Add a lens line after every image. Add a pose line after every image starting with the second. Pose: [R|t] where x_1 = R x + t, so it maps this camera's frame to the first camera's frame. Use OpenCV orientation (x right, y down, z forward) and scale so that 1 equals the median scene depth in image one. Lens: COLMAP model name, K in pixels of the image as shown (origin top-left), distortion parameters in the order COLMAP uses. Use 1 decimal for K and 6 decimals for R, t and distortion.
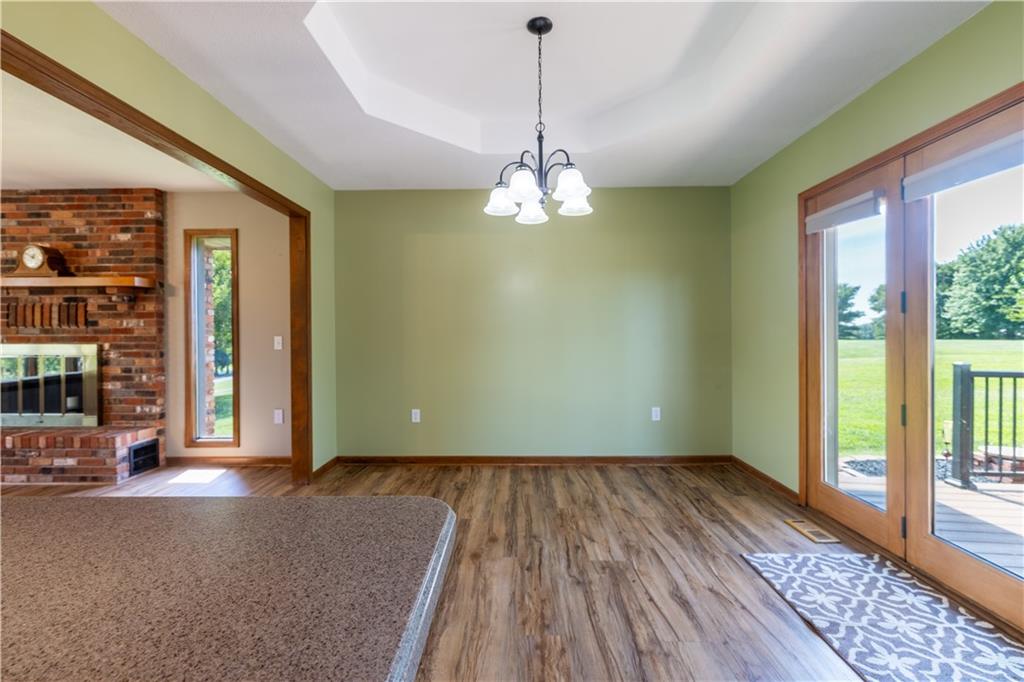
lens RADIAL K [[438.2, 0, 515.8], [0, 438.2, 338.0], [0, 0, 1]] dist [-0.002069, -0.000056]
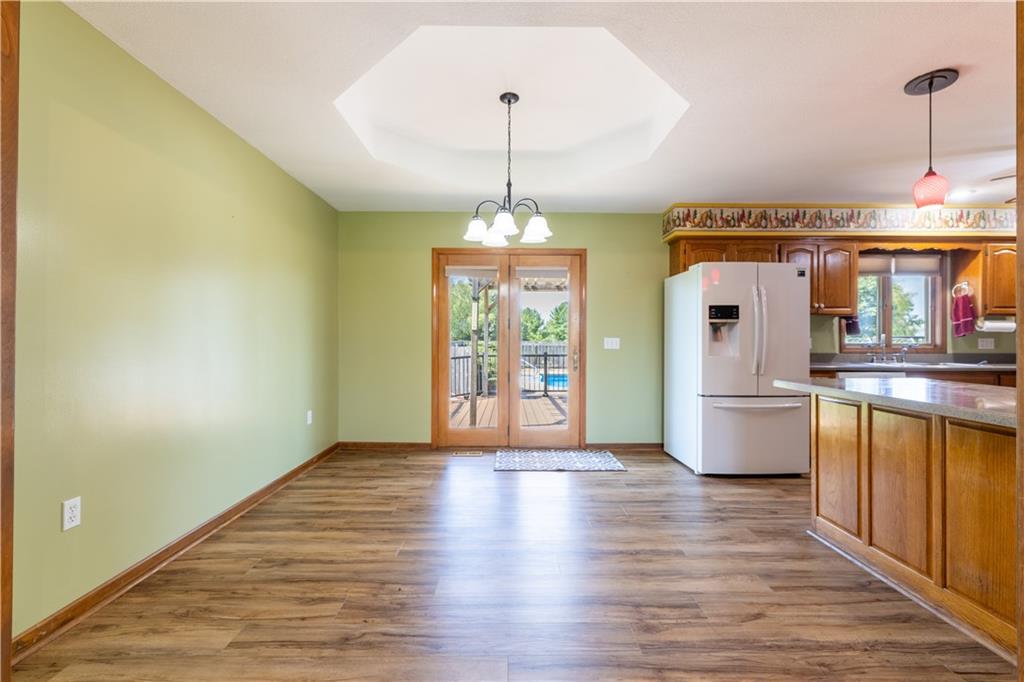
lens RADIAL K [[438.2, 0, 510.9], [0, 438.2, 339.6], [0, 0, 1]] dist [-0.002069, -0.000056]
pose [[-0.006564, 0.005911, 0.999961, -0.803182], [0.002408, 0.999980, -0.005895, 0.004252], [-0.999976, 0.002369, -0.006579, 0.653500]]
